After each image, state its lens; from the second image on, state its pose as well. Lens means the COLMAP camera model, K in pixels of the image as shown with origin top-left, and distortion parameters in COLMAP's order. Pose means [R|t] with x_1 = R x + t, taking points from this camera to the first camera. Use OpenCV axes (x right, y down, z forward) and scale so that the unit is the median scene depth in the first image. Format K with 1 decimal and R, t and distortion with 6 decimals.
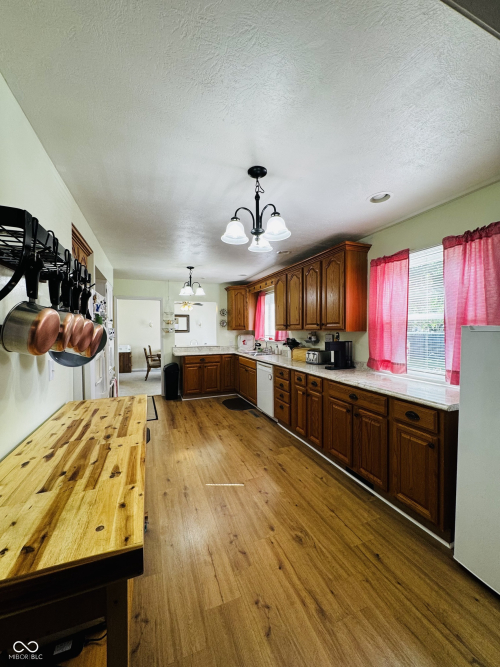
lens RADIAL K [[266.9, 0, 251.6], [0, 266.9, 331.6], [0, 0, 1]] dist [-0.010358, 0.002166]
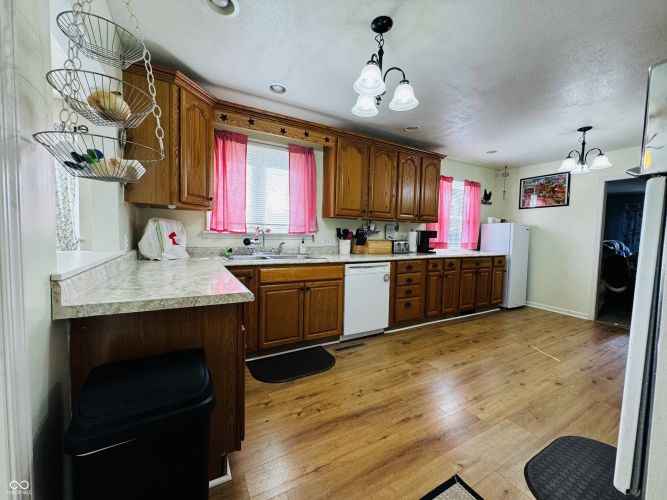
lens RADIAL K [[266.9, 0, 330.6], [0, 266.9, 247.9], [0, 0, 1]] dist [-0.010358, 0.002166]
pose [[-0.128049, -0.055512, 0.990213, -0.920145], [-0.014505, 0.998430, 0.054097, 0.061356], [-0.991662, -0.007436, -0.128653, 1.737965]]
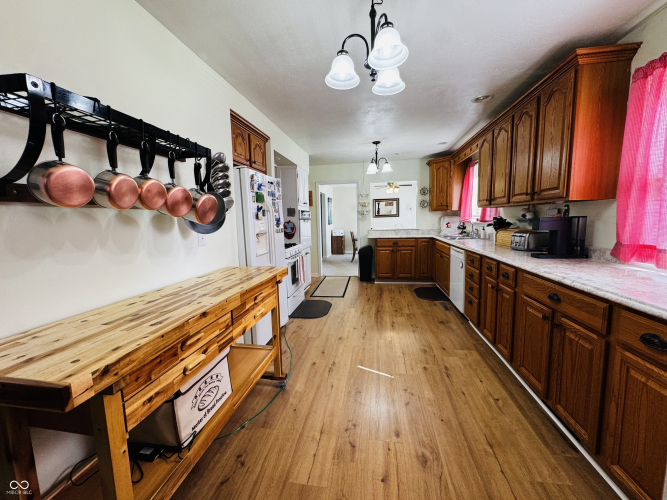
lens RADIAL K [[266.9, 0, 331.5], [0, 266.9, 248.0], [0, 0, 1]] dist [-0.010358, 0.002166]
pose [[0.857137, 0.041757, -0.513394, 0.199496], [0.013855, 0.994479, 0.104018, 0.041062], [0.514903, -0.096271, 0.851826, 0.150658]]
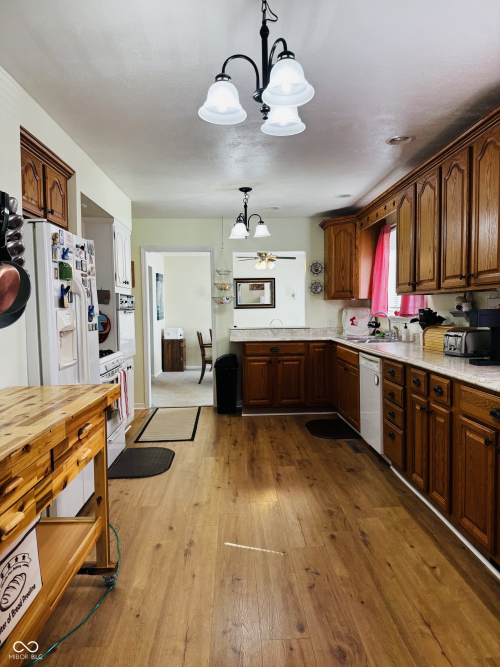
lens RADIAL K [[470.9, 0, 249.5], [0, 470.9, 332.1], [0, 0, 1]] dist [0.043301, -0.064959]
pose [[0.943311, 0.010931, -0.331731, 0.196291], [0.003126, 0.999121, 0.041812, 0.045461], [0.331897, -0.040479, 0.942447, 0.025273]]
